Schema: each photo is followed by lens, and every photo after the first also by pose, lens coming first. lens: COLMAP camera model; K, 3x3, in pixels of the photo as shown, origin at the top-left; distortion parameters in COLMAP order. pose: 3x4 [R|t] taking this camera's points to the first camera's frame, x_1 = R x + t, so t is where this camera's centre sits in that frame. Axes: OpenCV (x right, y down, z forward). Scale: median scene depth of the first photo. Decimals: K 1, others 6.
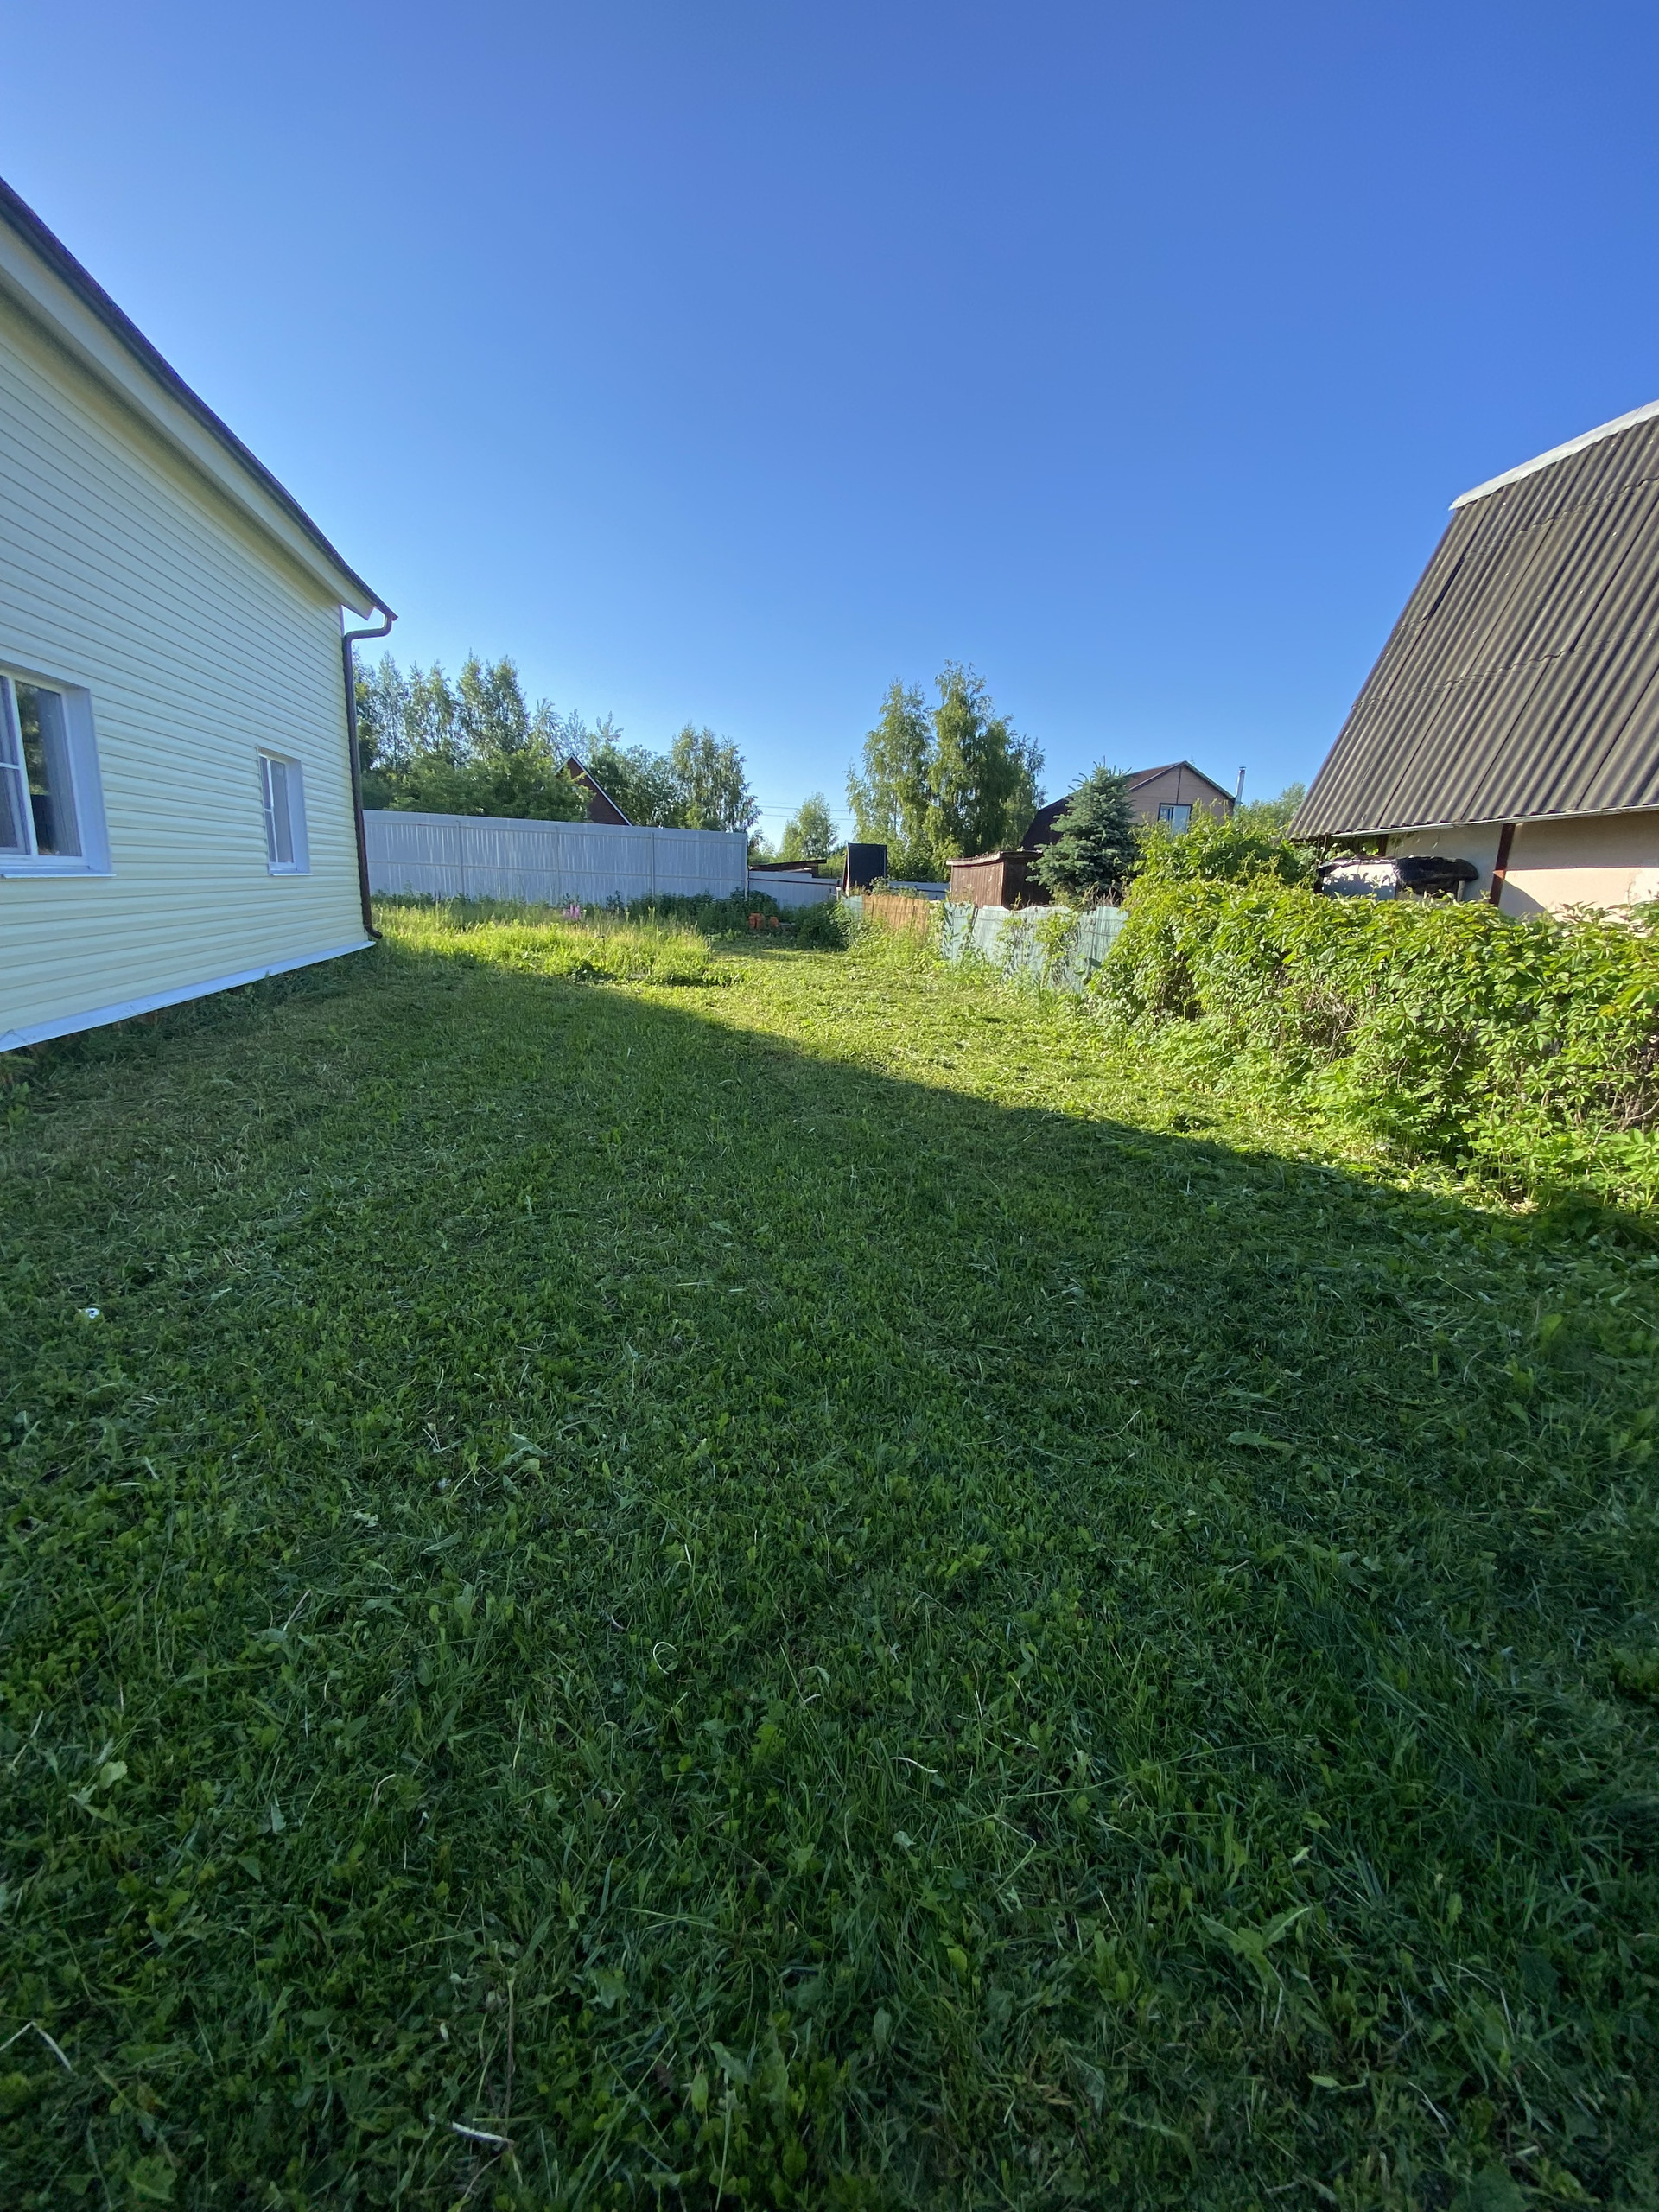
lens RADIAL K [[897.8, 0, 848.2], [0, 897.8, 1098.9], [0, 0, 1]] dist [0.007450, -0.014929]
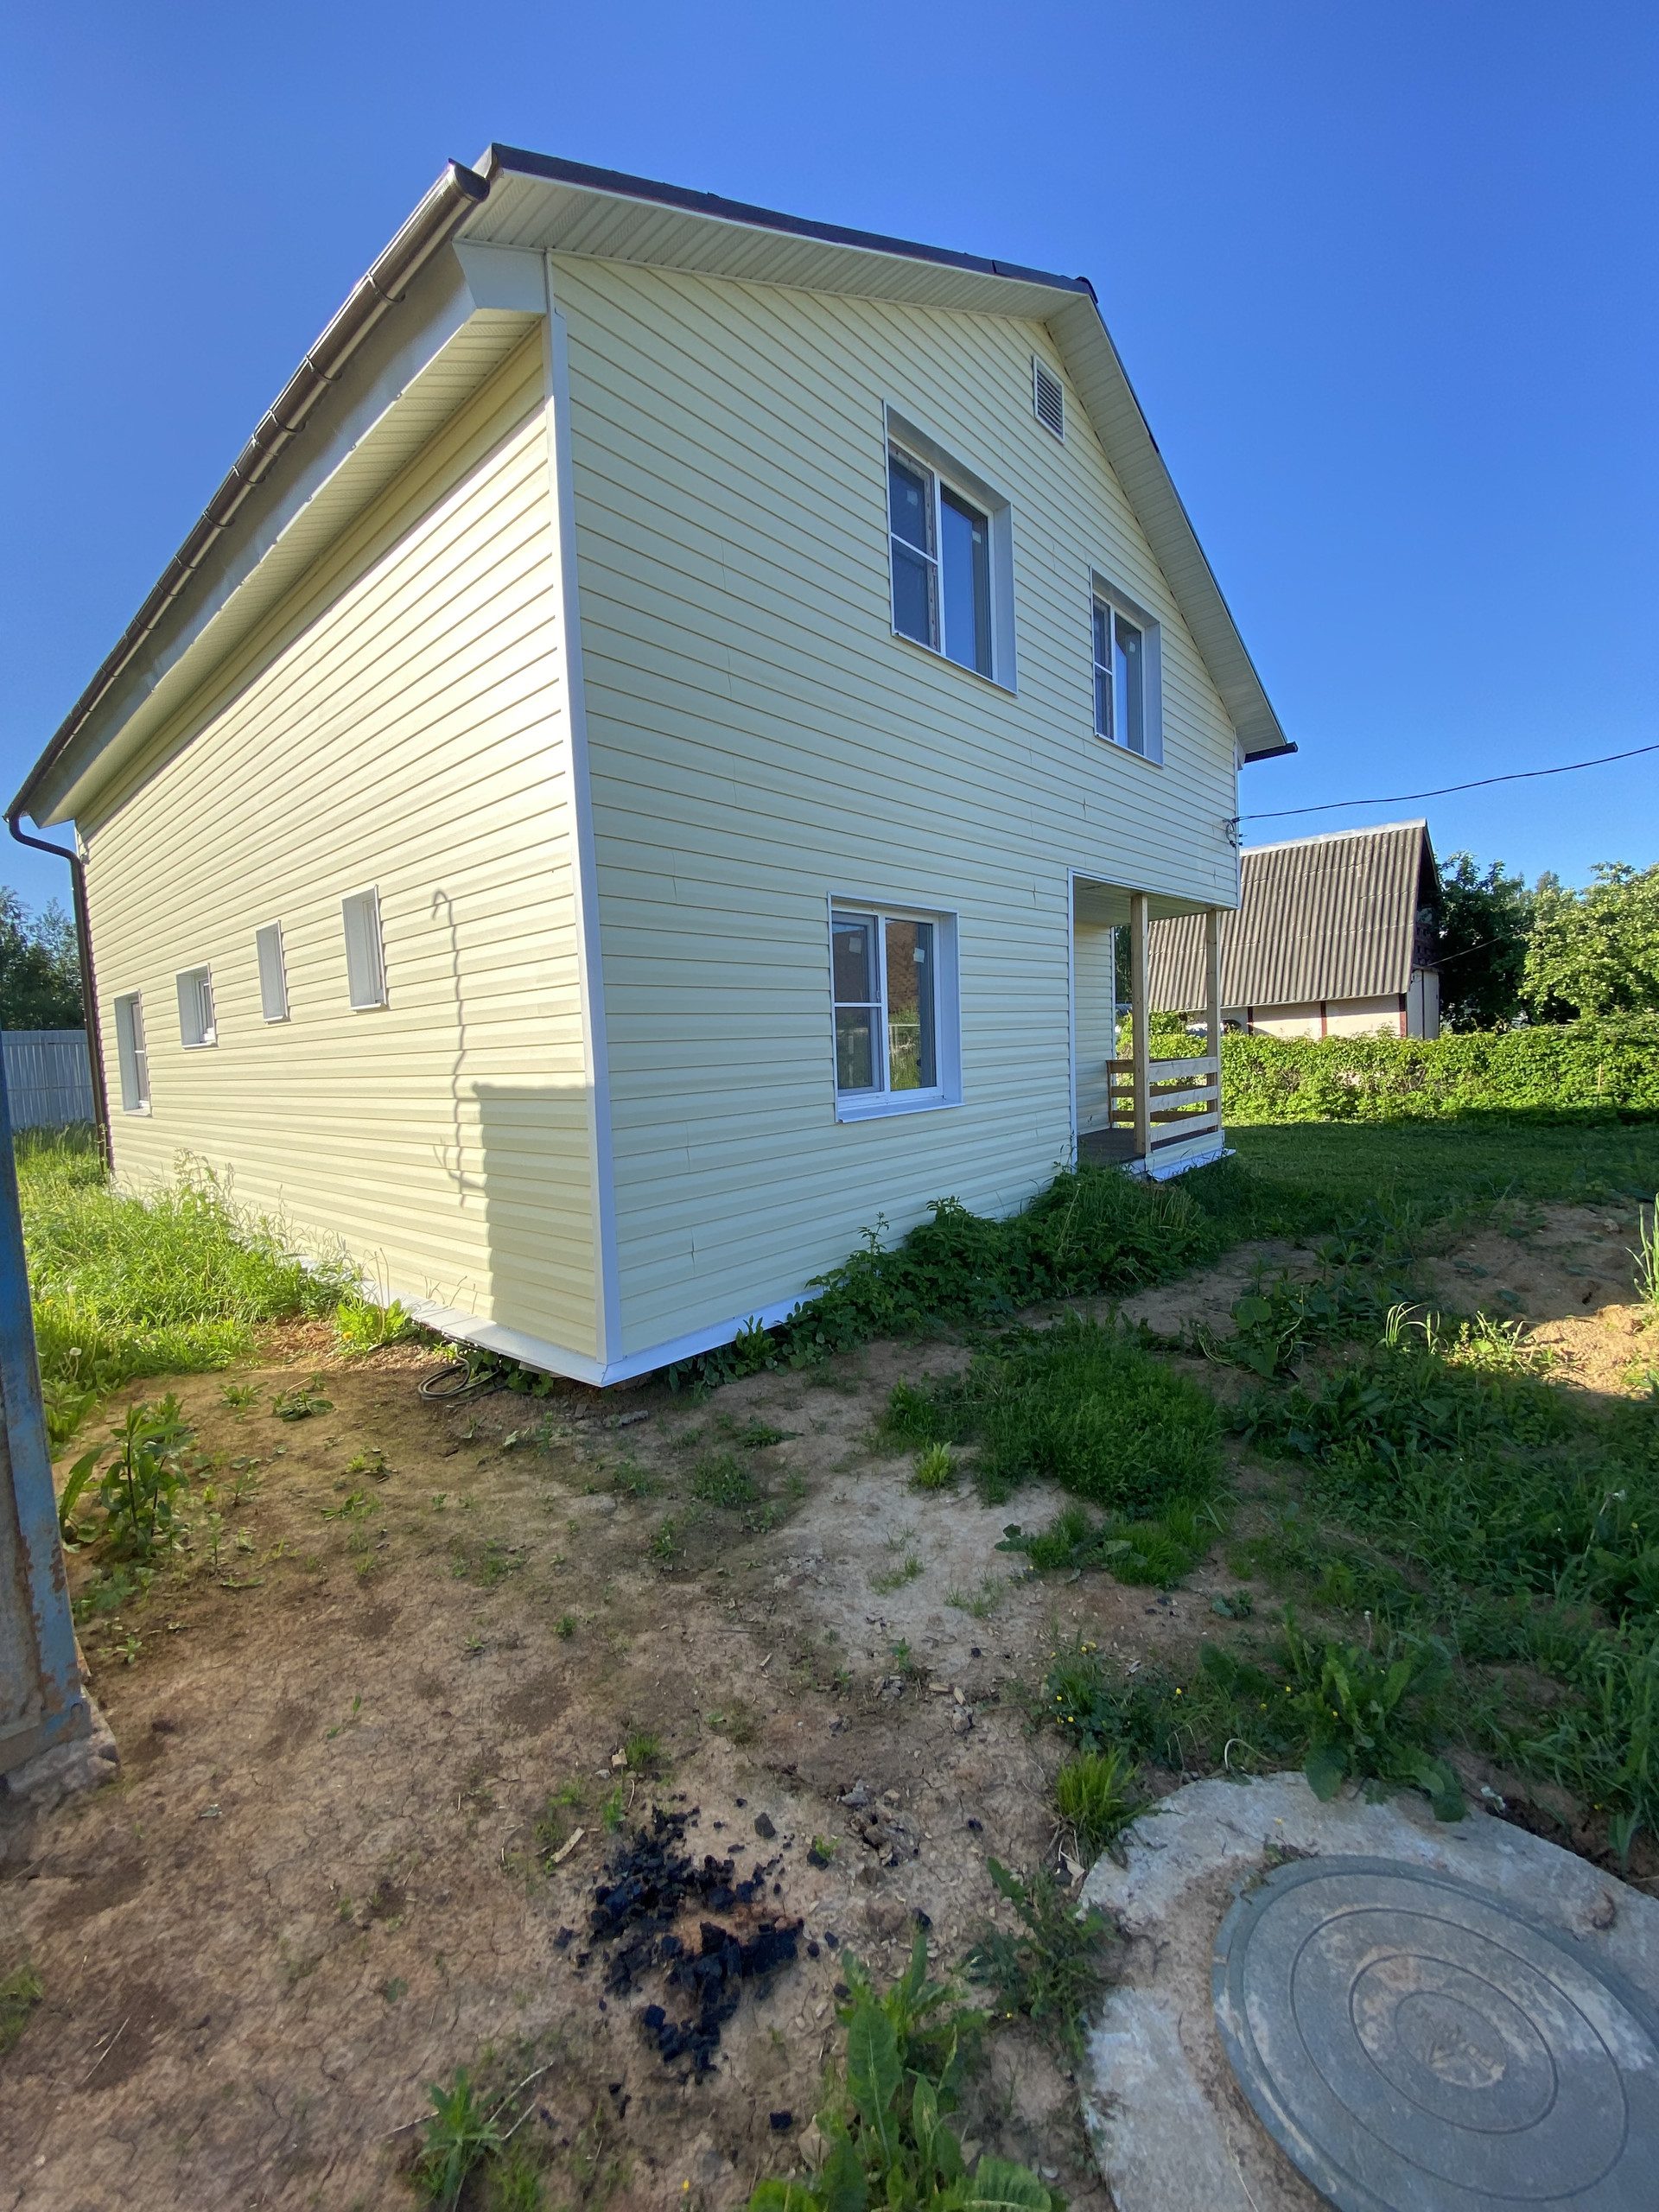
lens RADIAL K [[897.8, 0, 823.4], [0, 897.8, 1112.0], [0, 0, 1]] dist [0.007450, -0.014929]
pose [[0.813954, -0.118443, 0.568726, -2.359624], [0.207300, 0.973761, -0.093891, -0.031588], [-0.542683, 0.194320, 0.817150, -0.490113]]
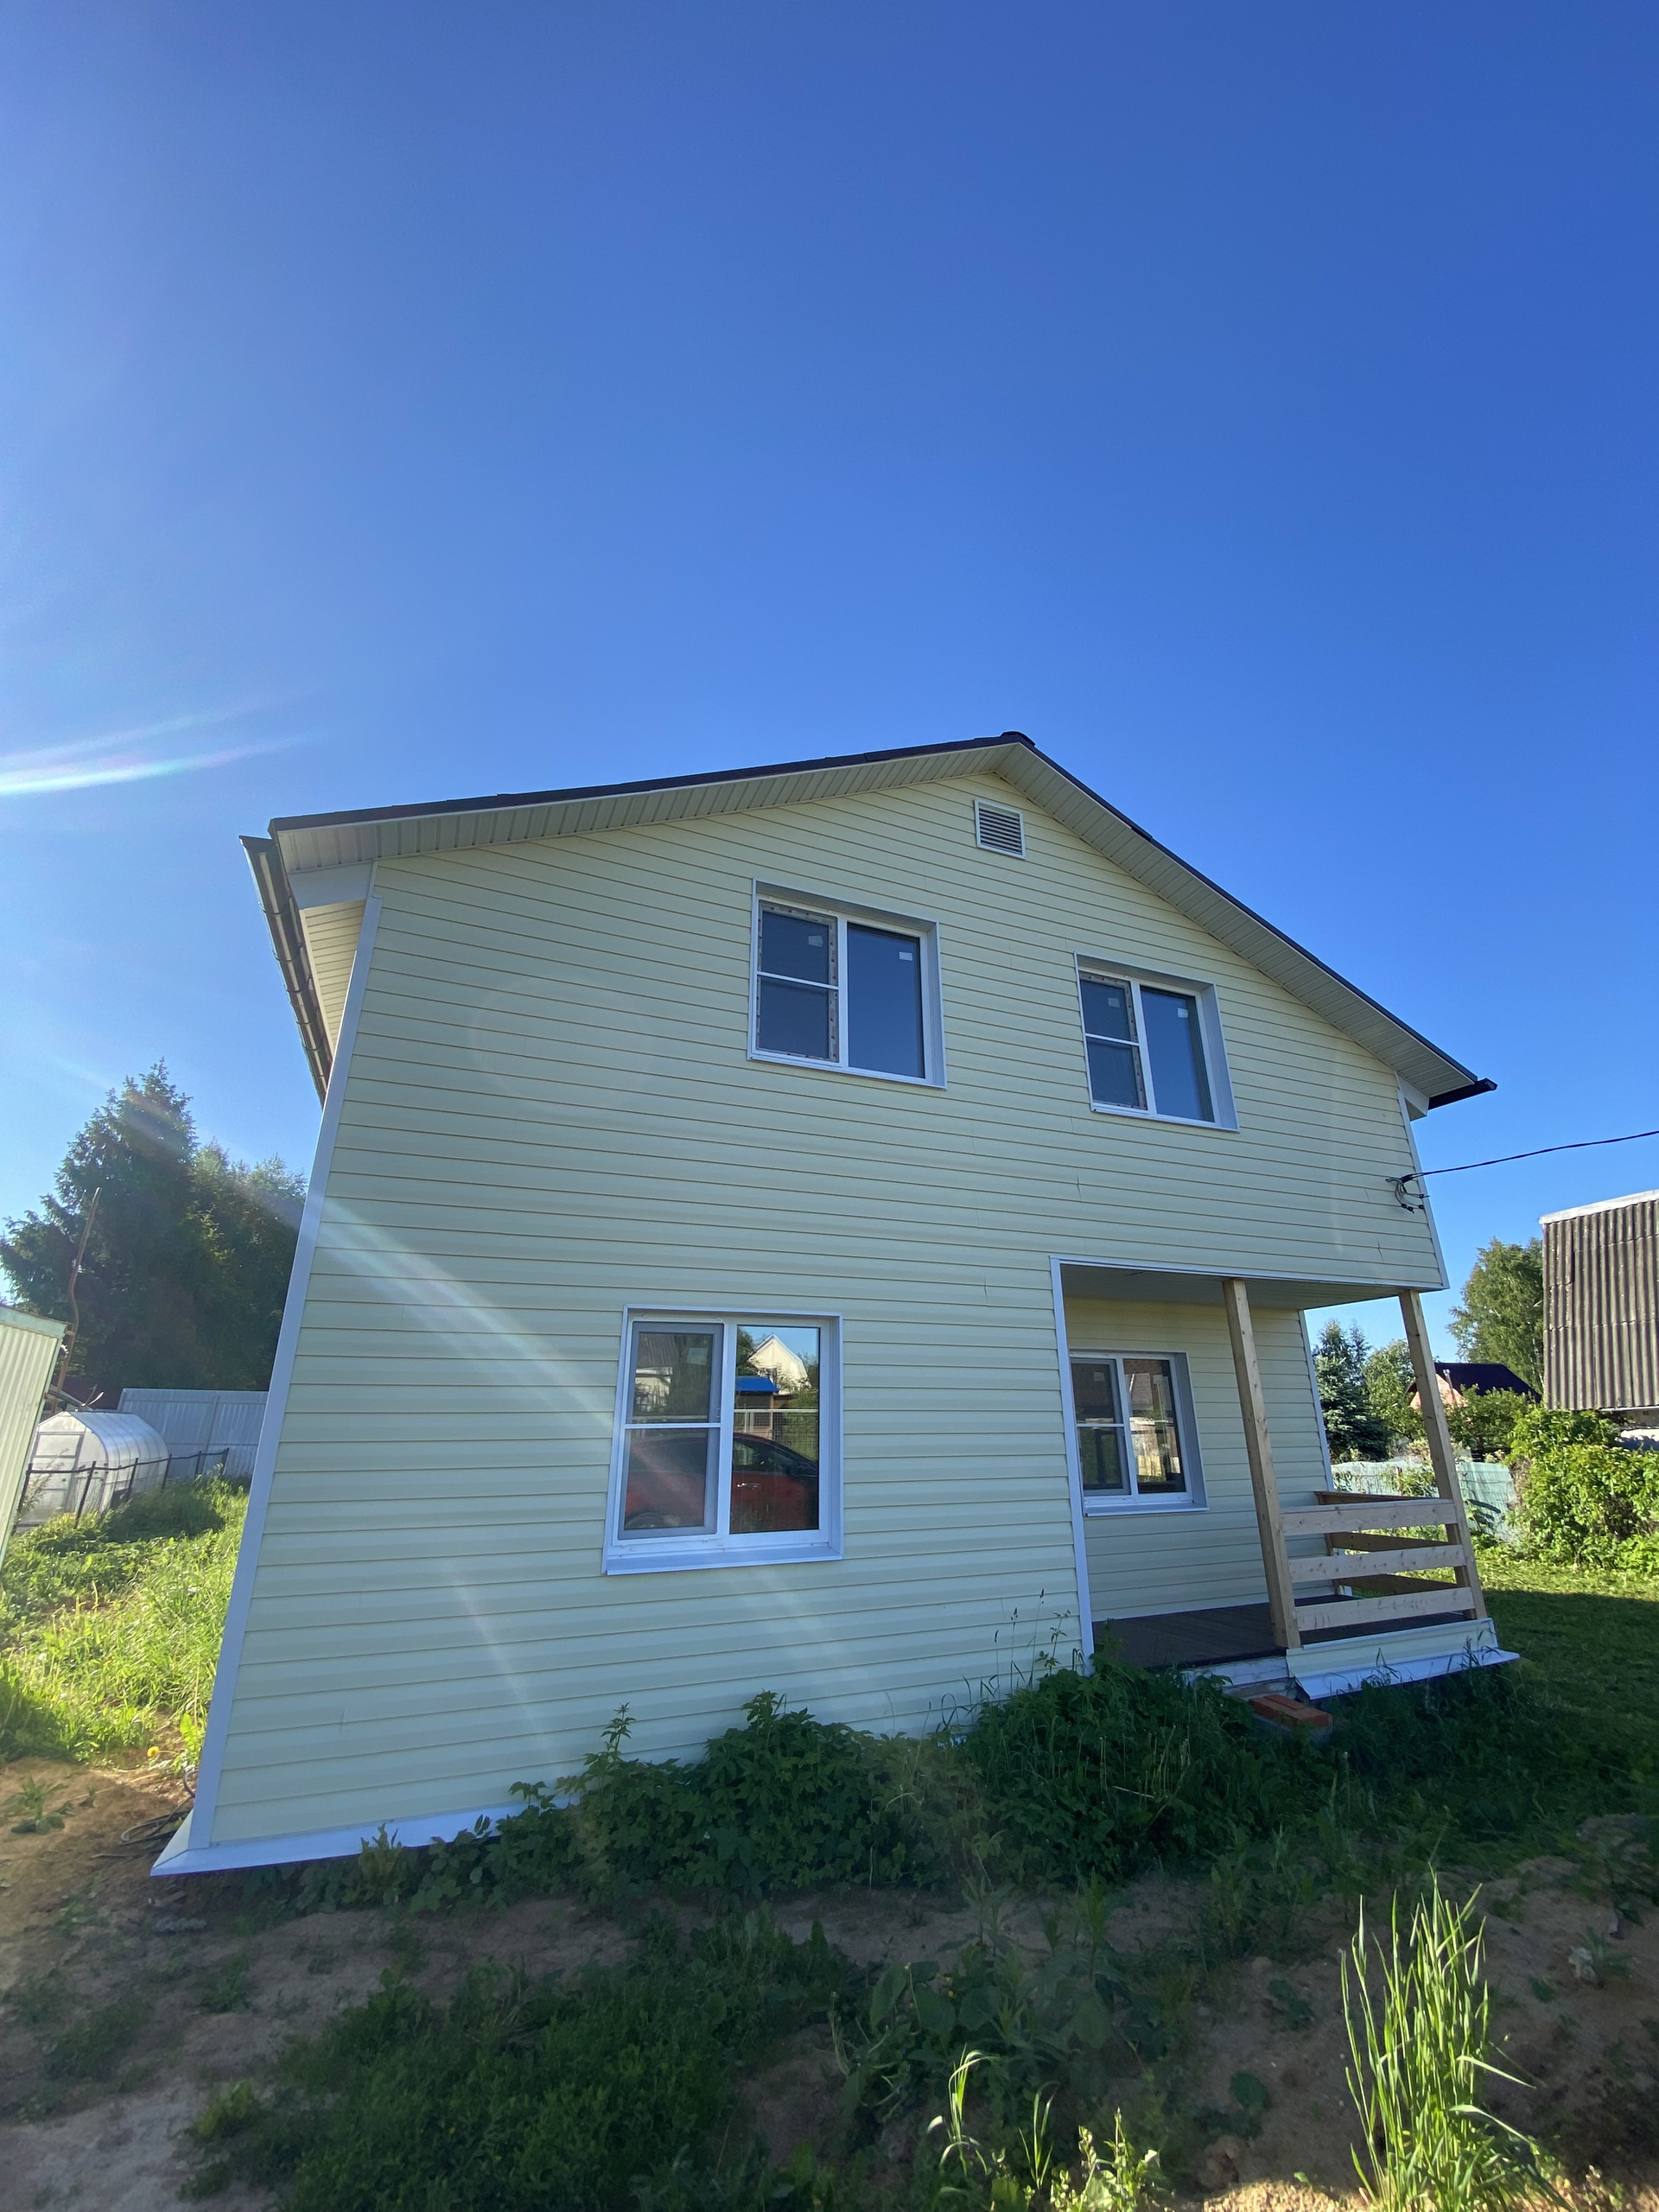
lens RADIAL K [[897.8, 0, 828.3], [0, 897.8, 1101.1], [0, 0, 1]] dist [0.007450, -0.014929]
pose [[0.983874, 0.017937, 0.177959, -1.816510], [0.081867, 0.839454, -0.537228, -0.011445], [-0.159024, 0.543134, 0.824449, -0.659922]]
